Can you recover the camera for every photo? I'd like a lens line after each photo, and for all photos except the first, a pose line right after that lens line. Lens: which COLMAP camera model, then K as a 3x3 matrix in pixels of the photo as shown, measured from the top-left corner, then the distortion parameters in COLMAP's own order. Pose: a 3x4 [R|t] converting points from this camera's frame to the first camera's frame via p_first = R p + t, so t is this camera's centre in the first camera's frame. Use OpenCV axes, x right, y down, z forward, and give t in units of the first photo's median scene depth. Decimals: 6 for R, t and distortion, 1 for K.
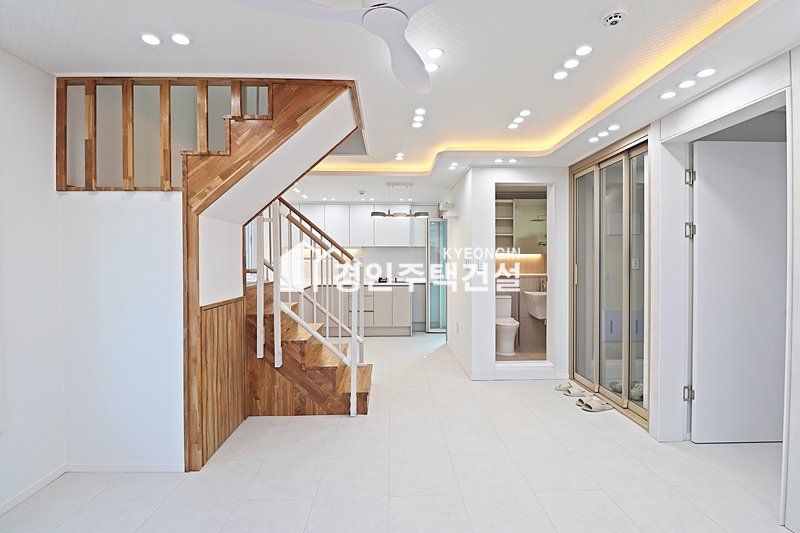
lens RADIAL K [[371.2, 0, 400.0], [0, 371.2, 262.6], [0, 0, 1]] dist [0.000714, -0.011041]
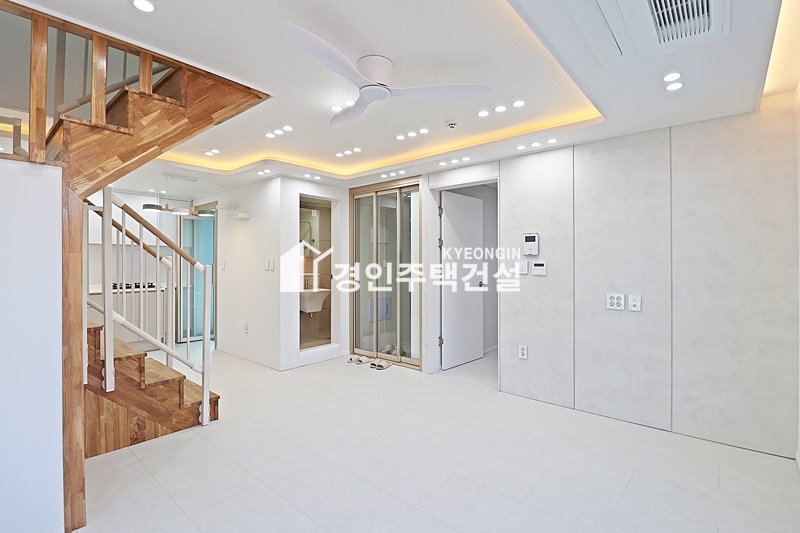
lens RADIAL K [[371.2, 0, 412.9], [0, 371.2, 261.3], [0, 0, 1]] dist [0.000714, -0.011041]
pose [[0.671049, 0.004648, 0.741399, -0.473117], [0.003843, 0.999945, -0.009747, 0.008454], [-0.741403, 0.009390, 0.670994, -0.030676]]
